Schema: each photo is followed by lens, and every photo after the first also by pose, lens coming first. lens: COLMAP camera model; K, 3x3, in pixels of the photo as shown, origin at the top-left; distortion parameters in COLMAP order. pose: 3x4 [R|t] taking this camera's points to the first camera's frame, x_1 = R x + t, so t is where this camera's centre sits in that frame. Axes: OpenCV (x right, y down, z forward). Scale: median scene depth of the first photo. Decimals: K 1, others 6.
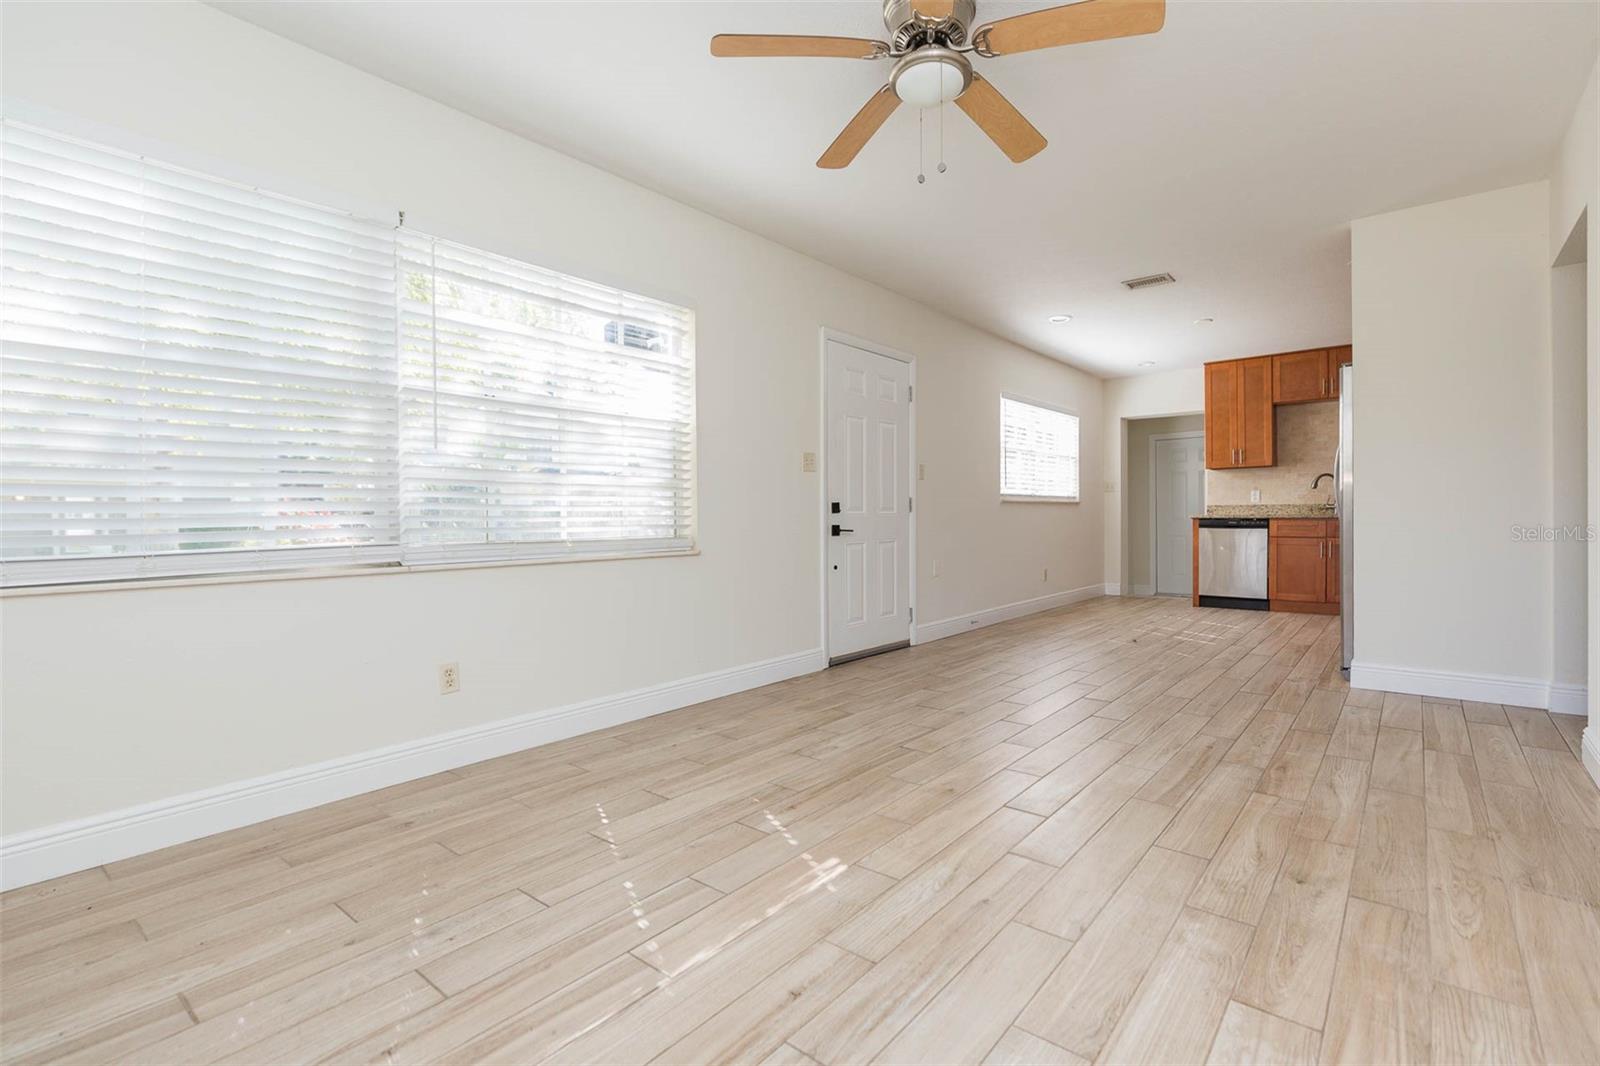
lens RADIAL K [[718.3, 0, 802.7], [0, 718.3, 525.6], [0, 0, 1]] dist [0.001784, 0.000218]
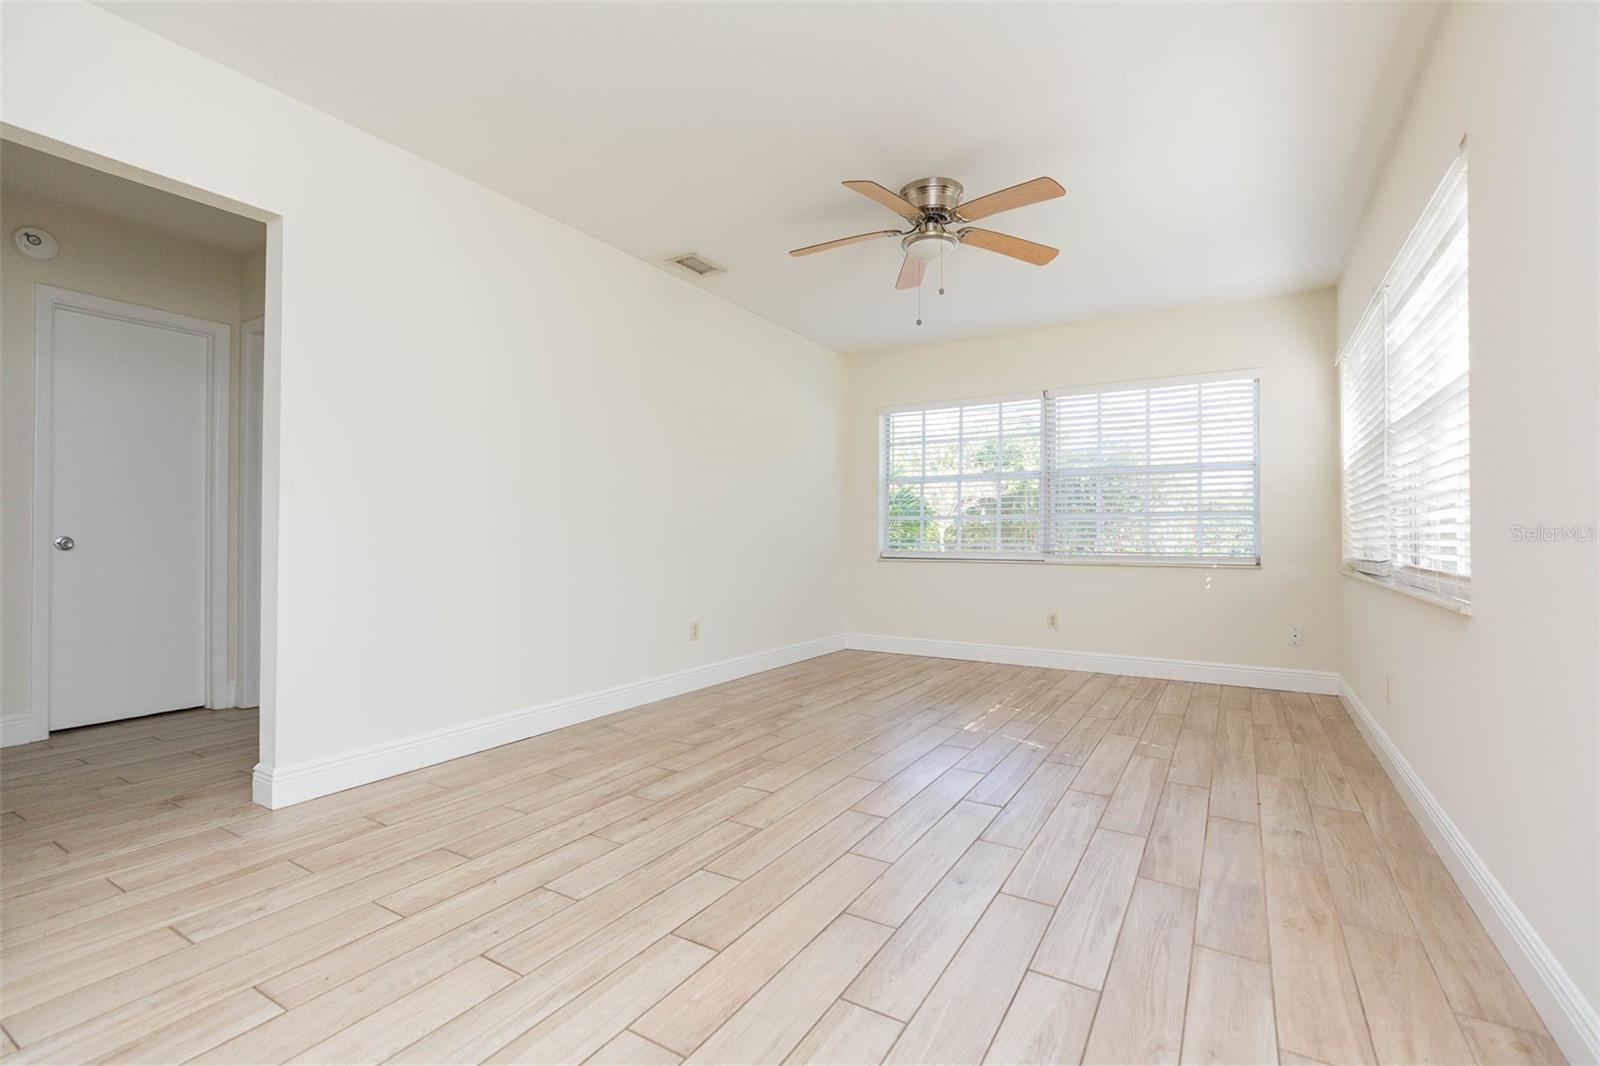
lens RADIAL K [[718.3, 0, 796.2], [0, 718.3, 531.5], [0, 0, 1]] dist [0.001784, 0.000218]
pose [[-0.986242, 0.003403, -0.165271, 0.583441], [0.003020, 0.999992, 0.002569, -0.024282], [0.165279, 0.002035, -0.986245, 2.031315]]
